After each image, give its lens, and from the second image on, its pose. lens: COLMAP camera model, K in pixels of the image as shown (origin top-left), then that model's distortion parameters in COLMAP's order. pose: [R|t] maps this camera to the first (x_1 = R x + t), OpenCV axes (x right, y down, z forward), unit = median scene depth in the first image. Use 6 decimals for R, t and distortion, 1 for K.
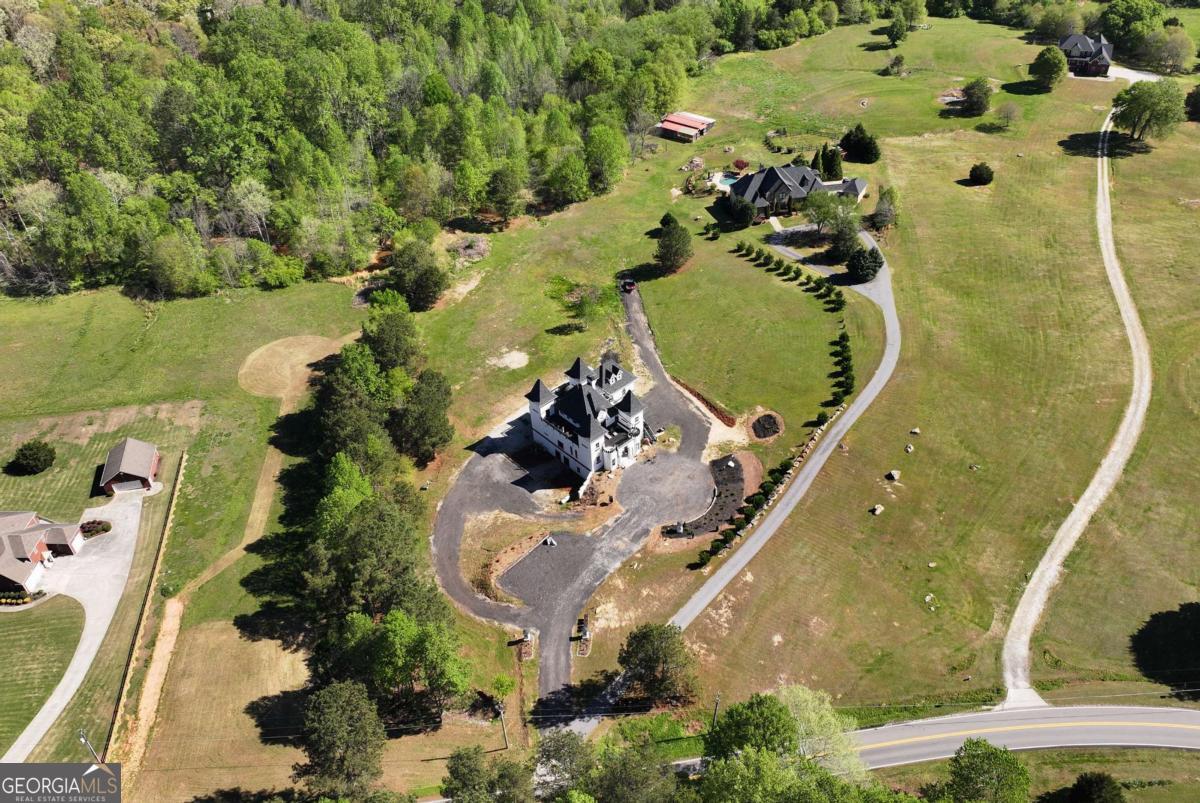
lens RADIAL K [[949.8, 0, 623.3], [0, 949.8, 401.4], [0, 0, 1]] dist [0.004956, -0.001899]
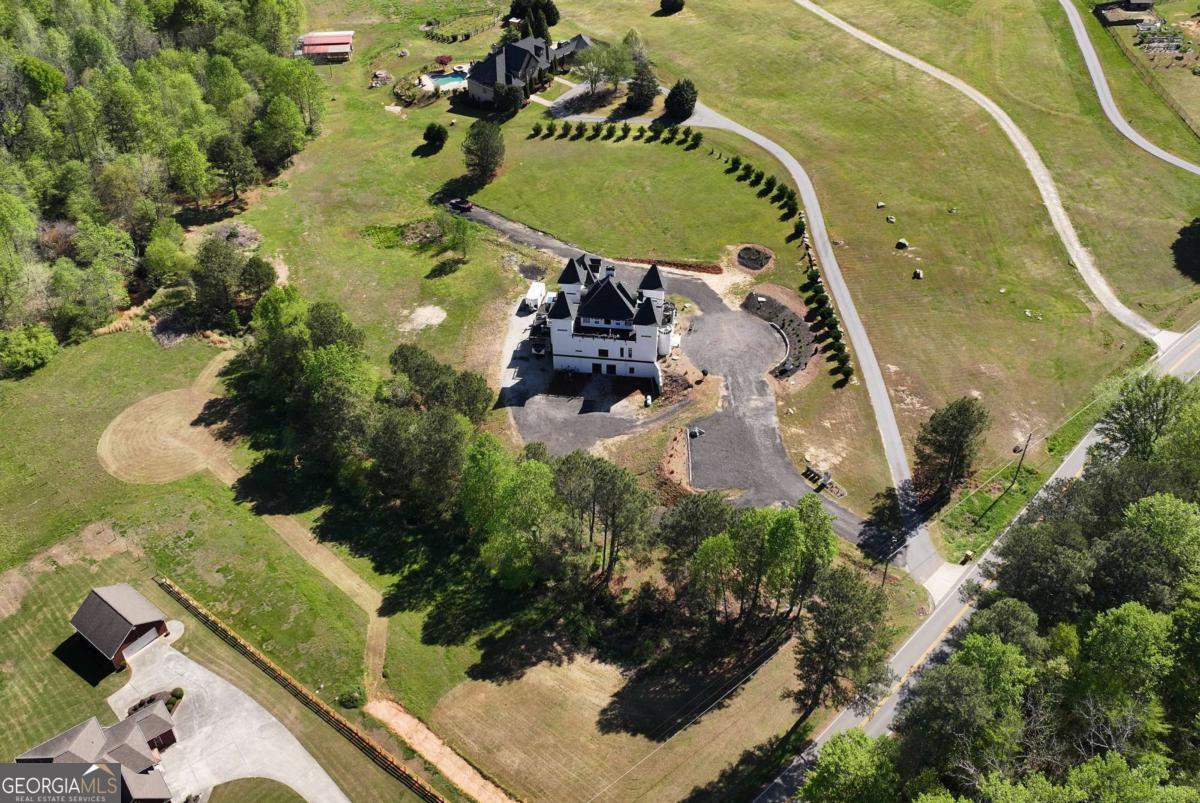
lens RADIAL K [[1108.9, 0, 558.1], [0, 1108.9, 364.9], [0, 0, 1]] dist [0.007284, -0.002630]
pose [[0.795919, -0.385483, 0.466814, -0.593358], [0.395688, 0.914825, 0.080790, -0.045214], [-0.458196, 0.120410, 0.880657, 0.107149]]
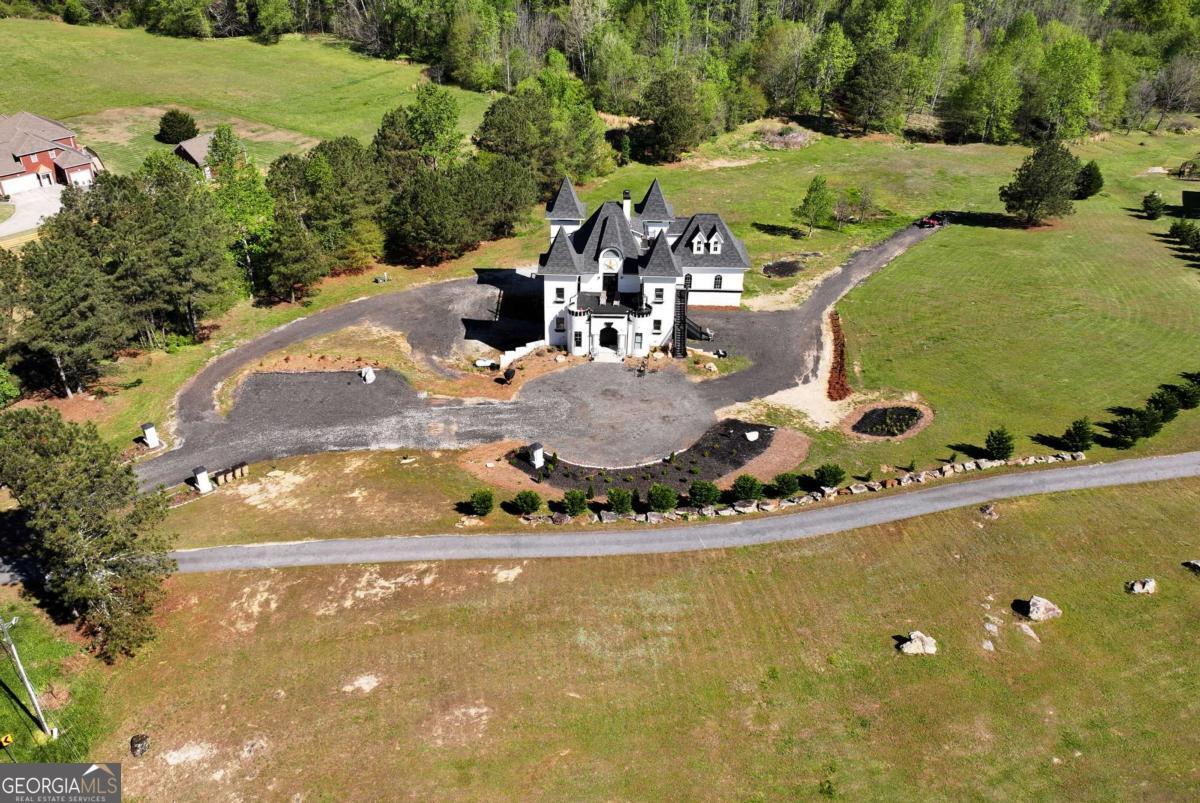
lens RADIAL K [[964.7, 0, 558.1], [0, 964.7, 401.2], [0, 0, 1]] dist [0.002133, -0.001123]
pose [[0.694816, 0.410502, -0.590524, 0.319021], [-0.470831, 0.880317, 0.057967, 0.067495], [0.543644, 0.237760, 0.804936, 0.543963]]
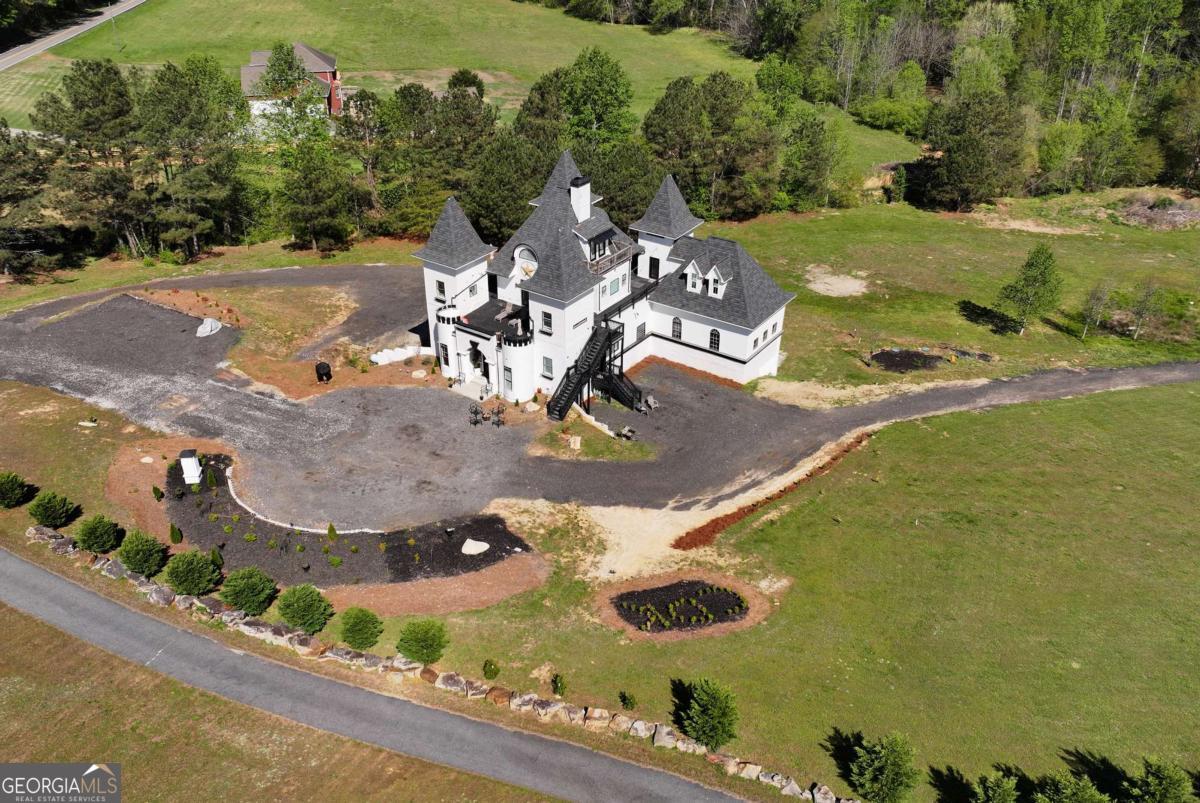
lens RADIAL K [[980.6, 0, 590.0], [0, 980.6, 402.5], [0, 0, 1]] dist [0.000022, 0.003649]
pose [[0.200392, 0.517948, -0.831609, 0.351305], [-0.630431, 0.717914, 0.295222, -0.081237], [0.749933, 0.465111, 0.470395, 0.844272]]
